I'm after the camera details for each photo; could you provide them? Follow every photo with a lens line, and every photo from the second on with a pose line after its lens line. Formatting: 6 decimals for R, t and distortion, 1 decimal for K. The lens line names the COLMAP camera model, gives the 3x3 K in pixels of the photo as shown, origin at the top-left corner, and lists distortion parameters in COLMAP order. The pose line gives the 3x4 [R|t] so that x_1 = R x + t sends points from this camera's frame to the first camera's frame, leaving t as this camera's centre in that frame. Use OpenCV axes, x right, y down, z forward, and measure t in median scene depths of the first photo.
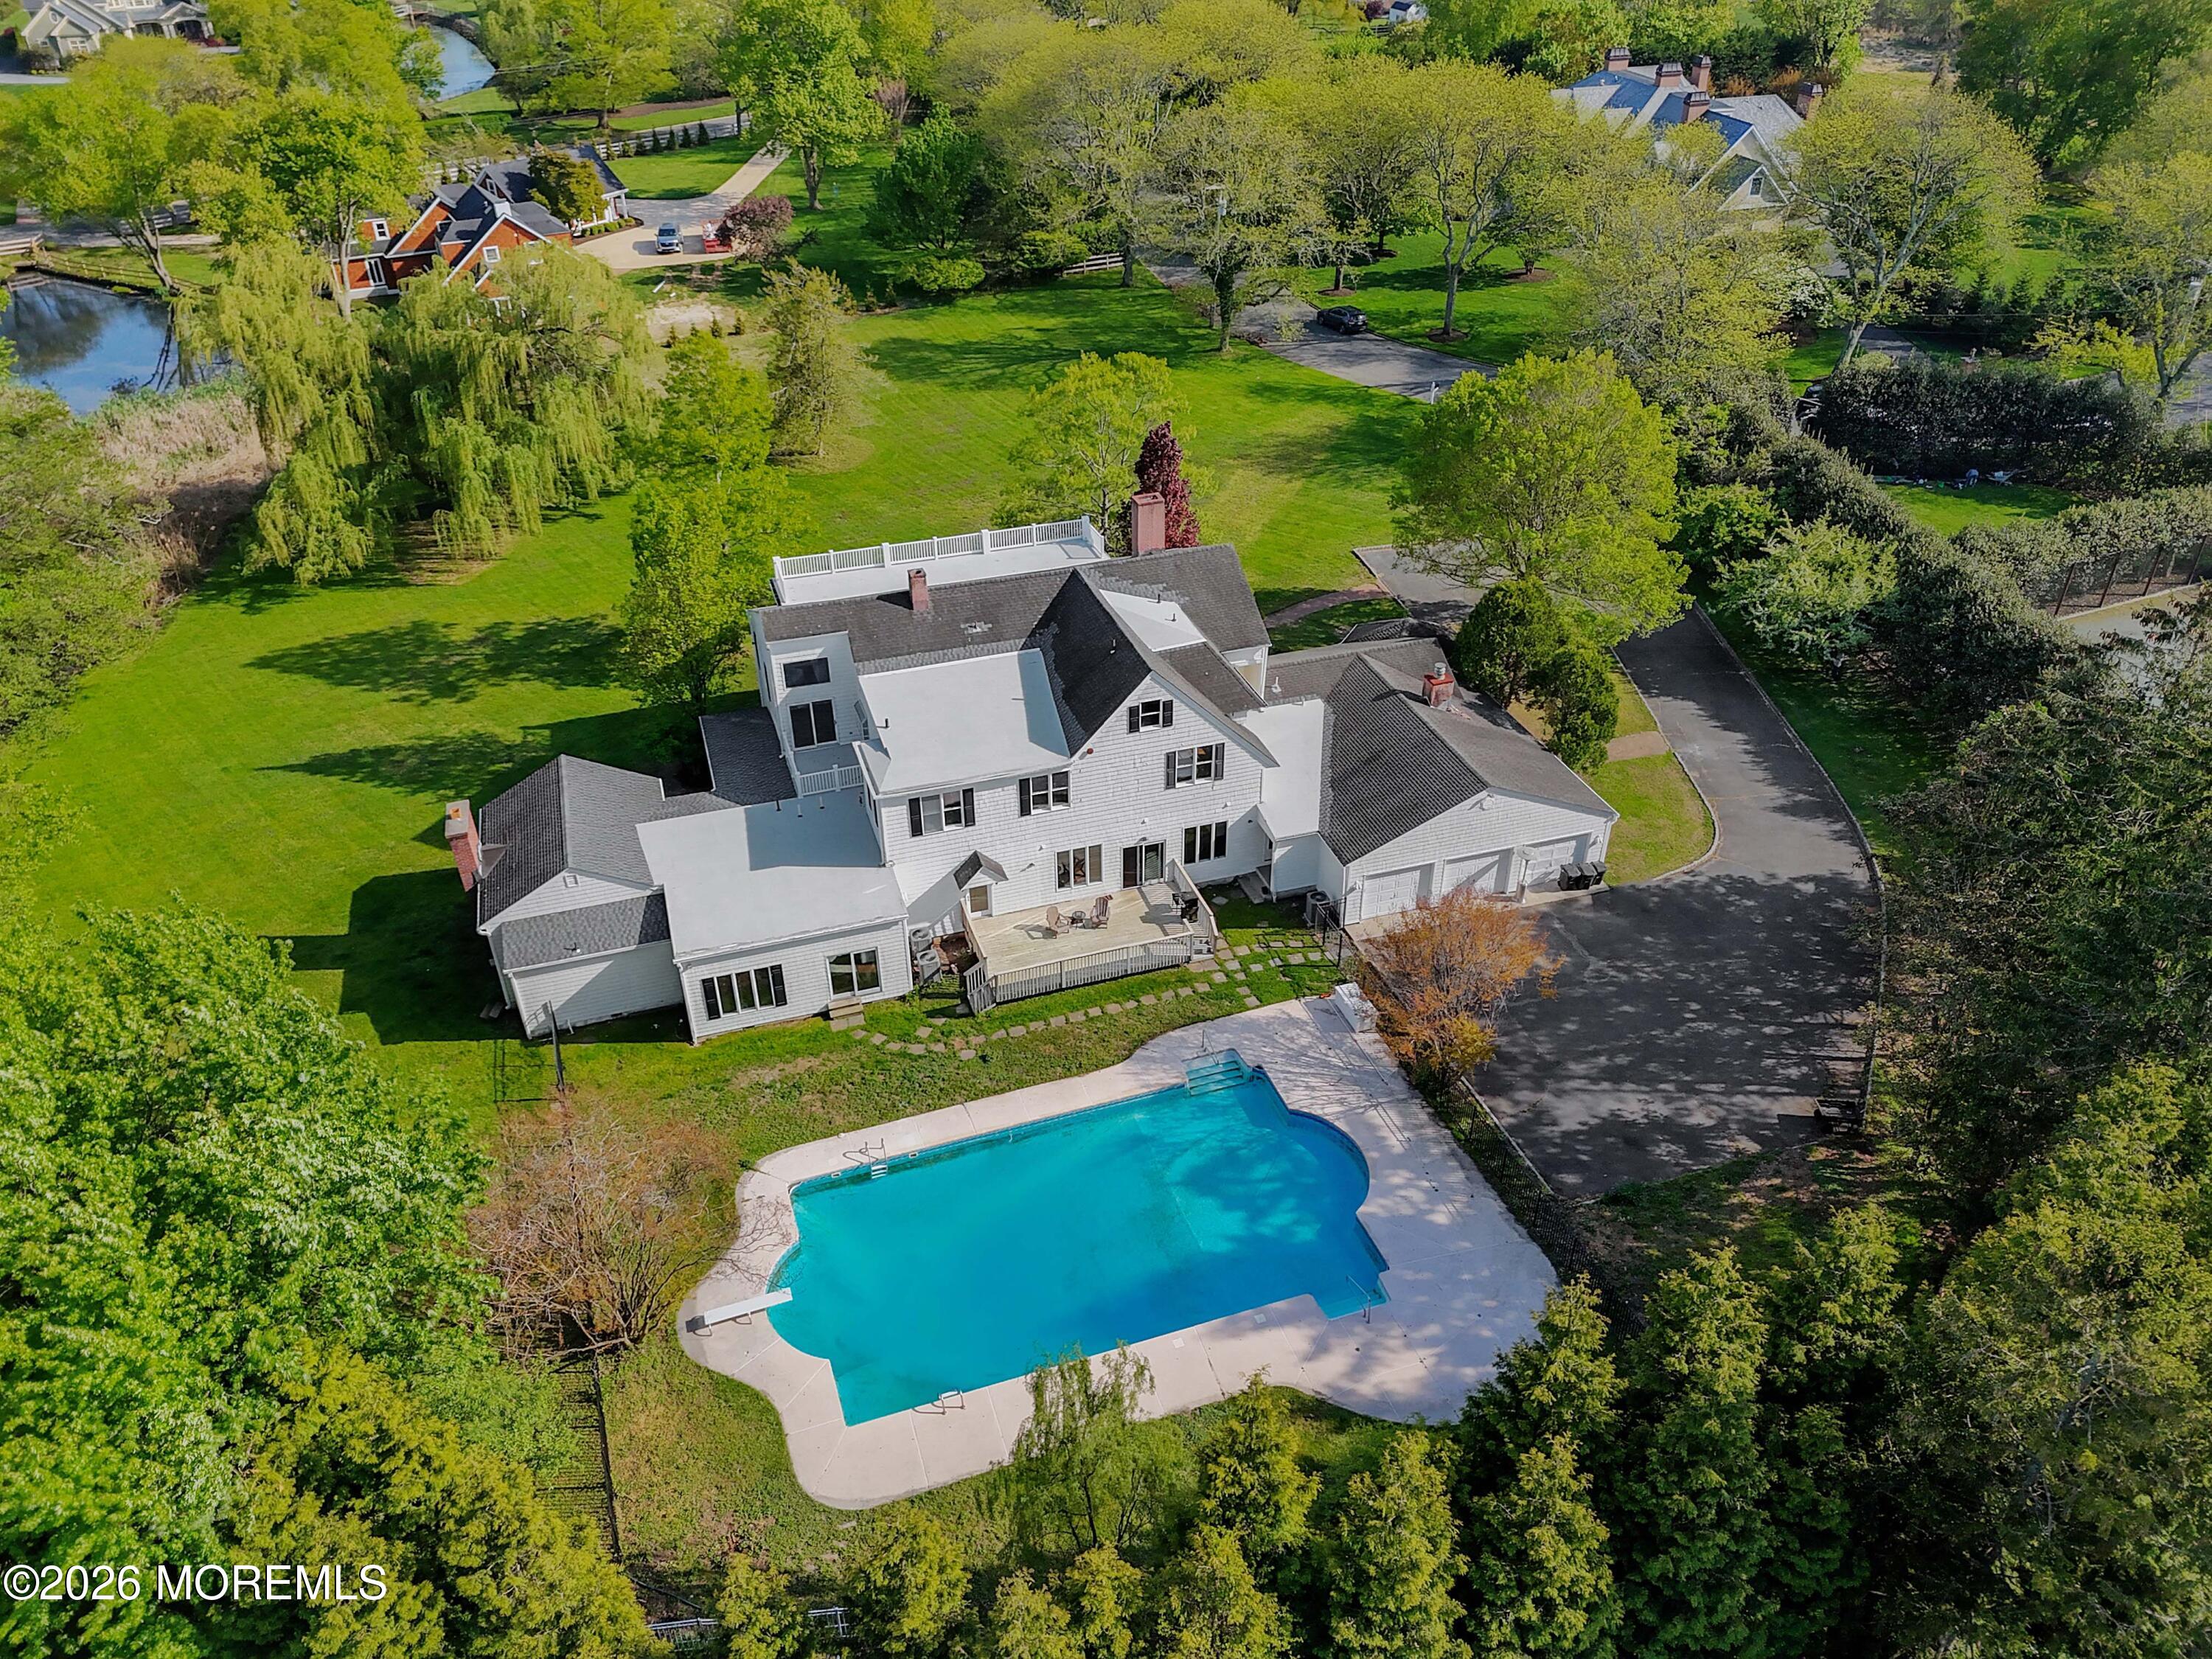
lens RADIAL K [[1564.4, 0, 1106.0], [0, 1564.4, 829.5], [0, 0, 1]] dist [0.064358, -0.060150]
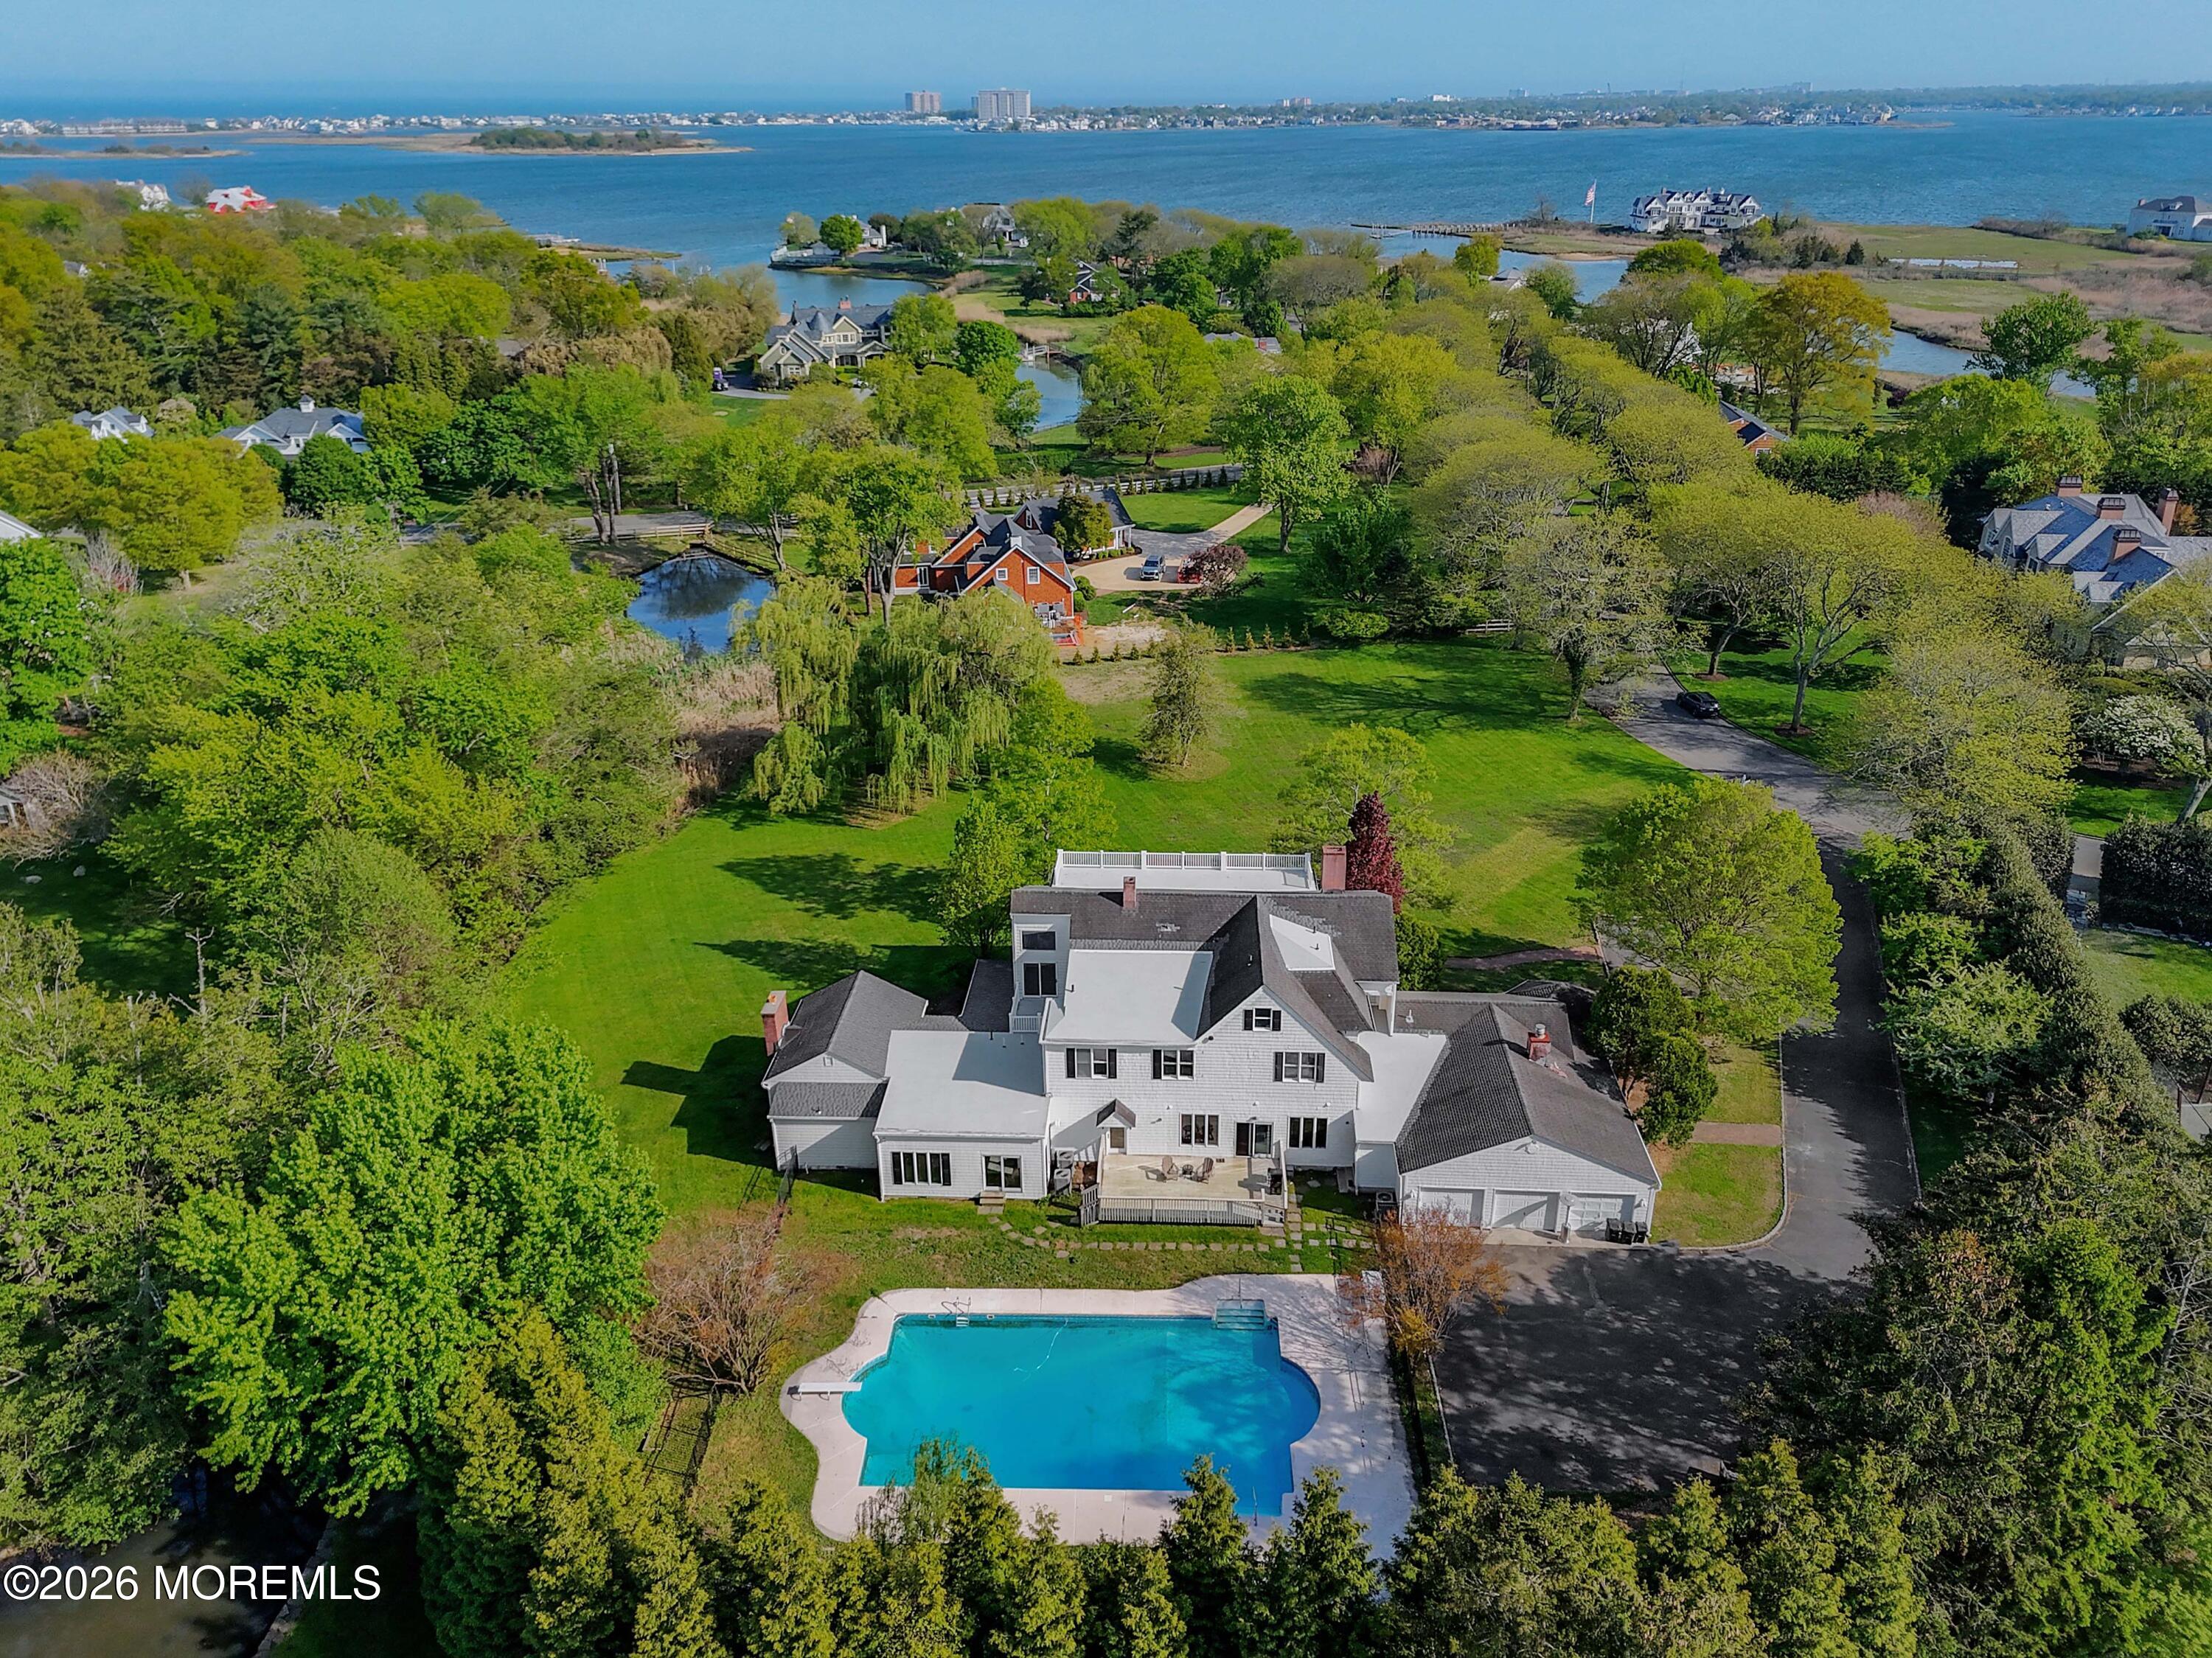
lens RADIAL K [[1564.3, 0, 1106.0], [0, 1564.3, 829.0], [0, 0, 1]] dist [0.064358, -0.060150]
pose [[0.935495, 0.145289, -0.322087, 0.276014], [-0.199033, 0.969855, -0.140599, -0.017884], [0.291950, 0.195635, 0.936212, -0.232902]]
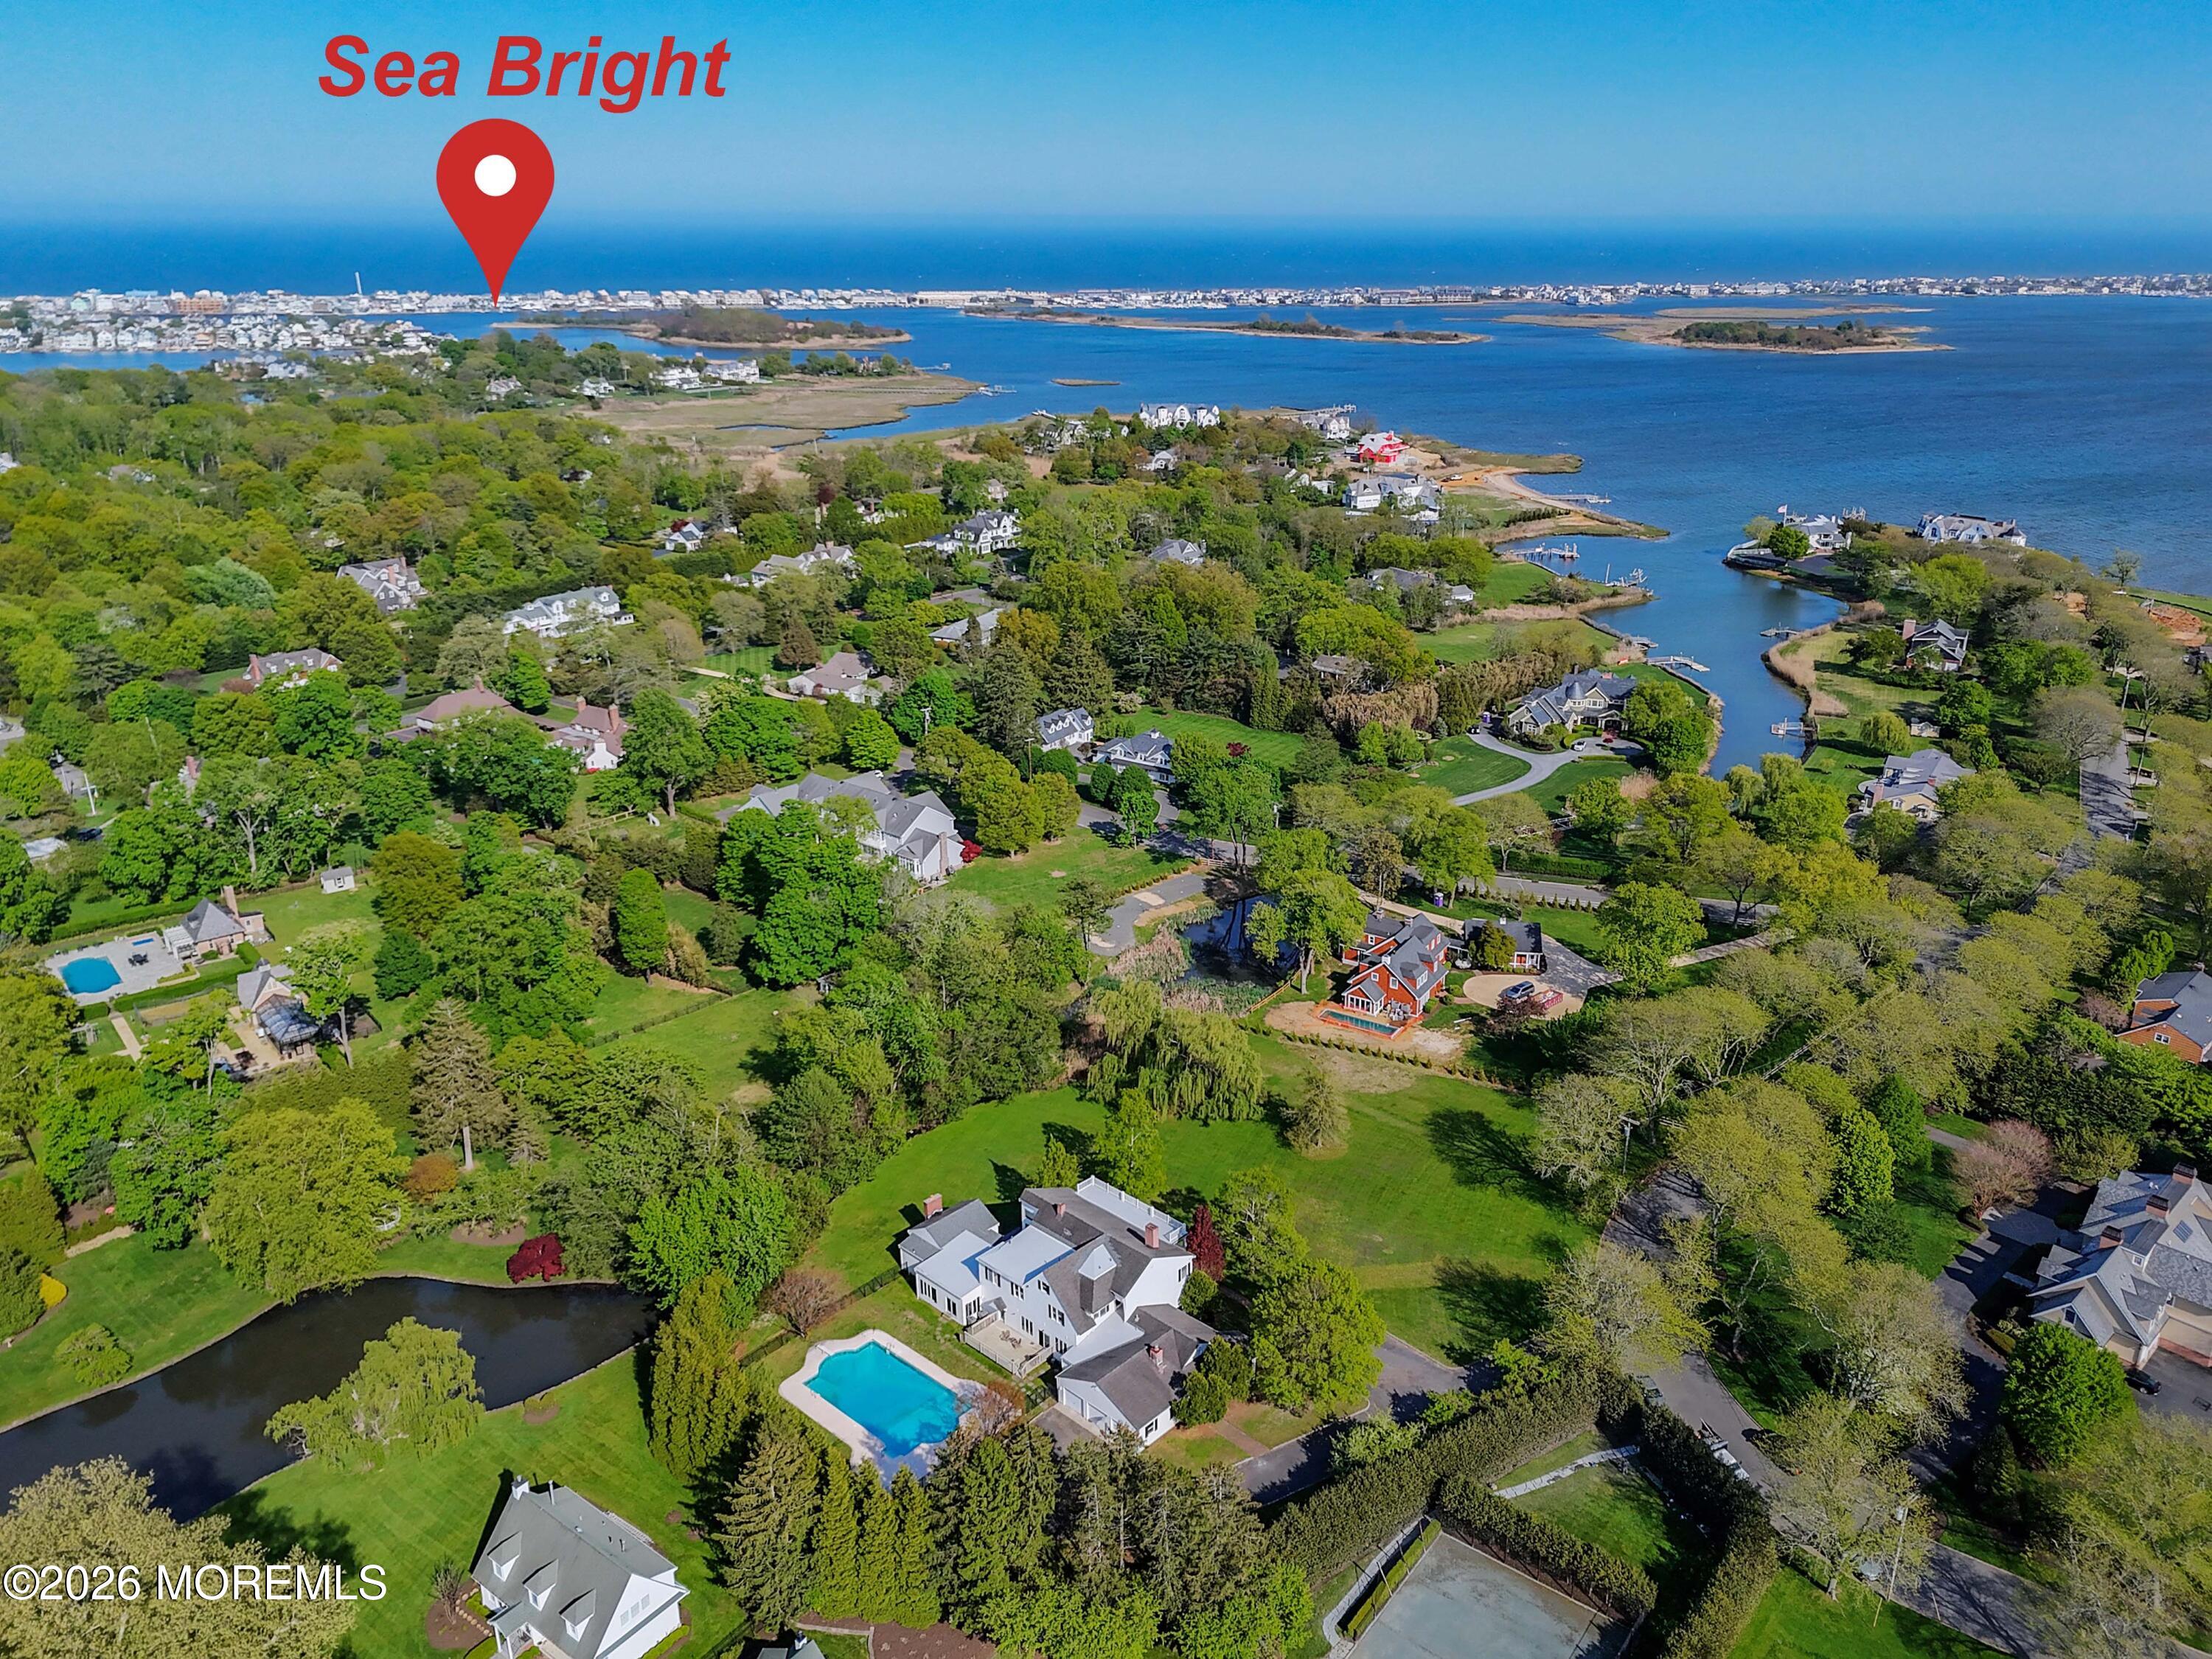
lens RADIAL K [[1564.4, 0, 1106.0], [0, 1564.4, 829.5], [0, 0, 1]] dist [0.064358, -0.060150]
pose [[0.478189, 0.288095, -0.829661, 2.035773], [-0.488849, 0.872114, 0.021080, -0.838753], [0.729631, 0.395498, 0.557870, -0.752360]]
